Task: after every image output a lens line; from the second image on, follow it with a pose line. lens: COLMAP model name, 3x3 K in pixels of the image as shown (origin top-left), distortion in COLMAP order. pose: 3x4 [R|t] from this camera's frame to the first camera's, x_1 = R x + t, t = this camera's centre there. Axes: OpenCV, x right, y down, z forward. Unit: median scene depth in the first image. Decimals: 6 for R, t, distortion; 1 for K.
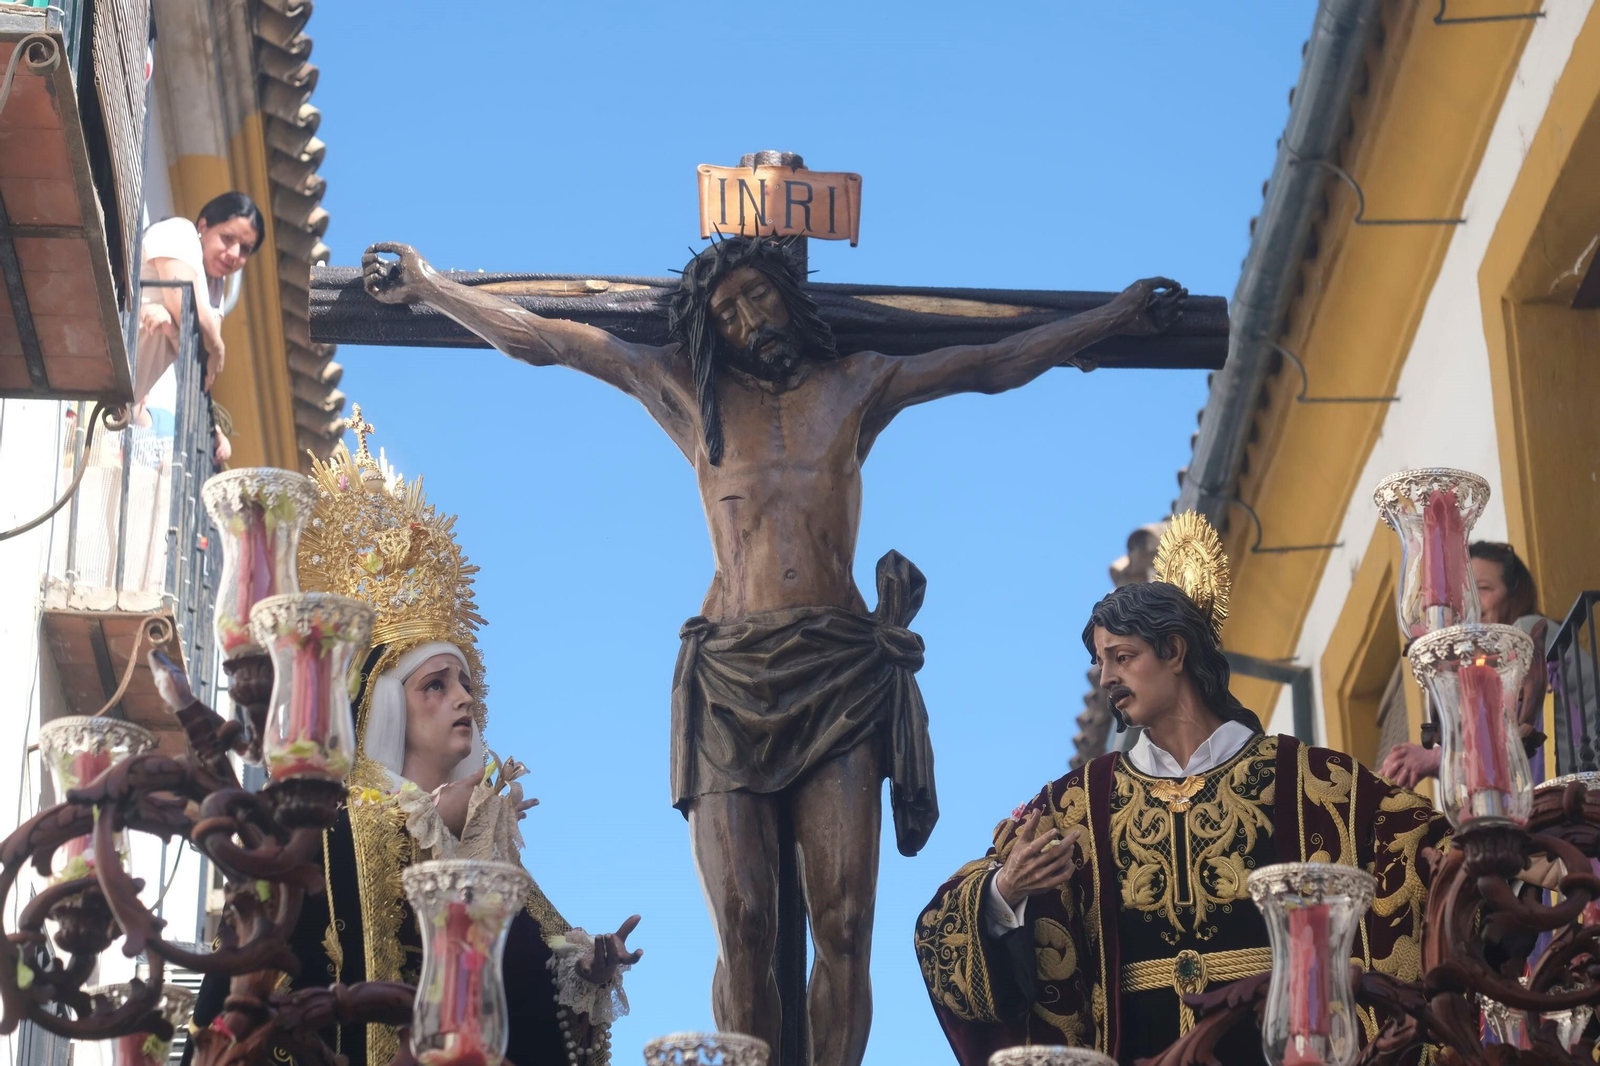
lens RADIAL K [[4017.4, 0, 800.0], [0, 4017.4, 533.0], [0, 0, 1]] dist [0.111560, 0.451657]
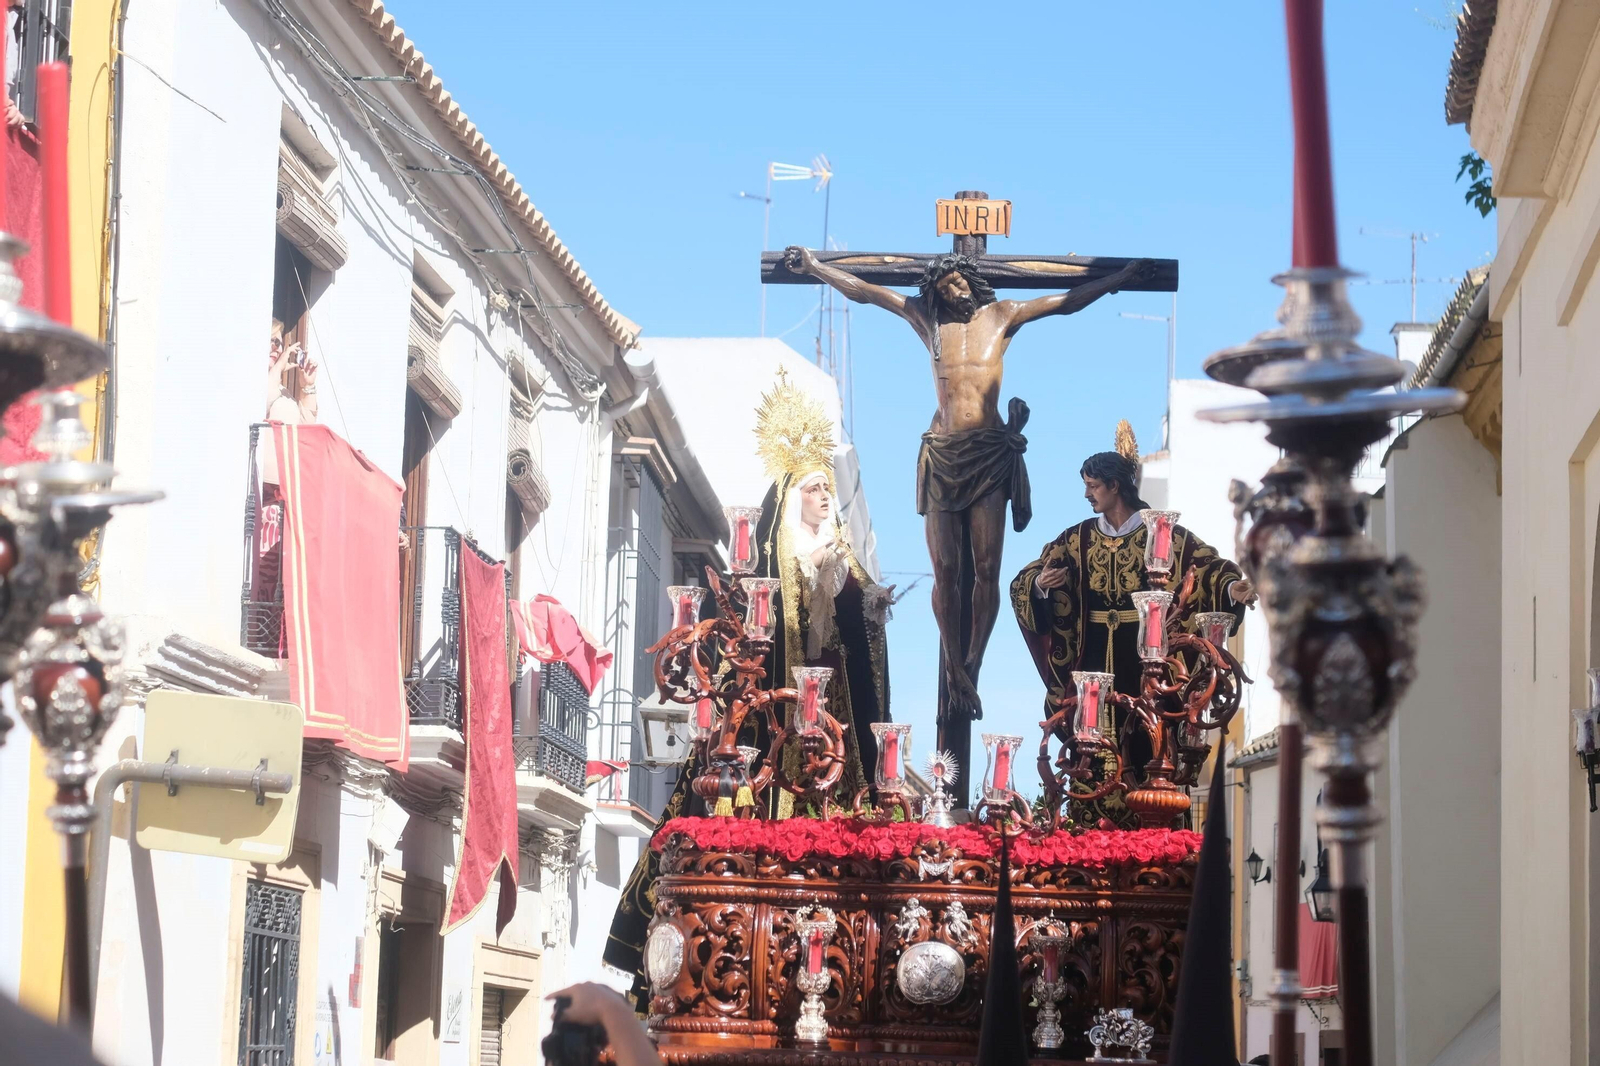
lens RADIAL K [[4017.4, 0, 800.0], [0, 4017.4, 533.0], [0, 0, 1]] dist [0.111560, 0.451657]
pose [[0.993190, 0.022077, -0.114395, 0.173192], [0.011300, 0.958999, 0.283186, -0.599989], [0.115957, -0.282550, 0.952218, -1.276080]]
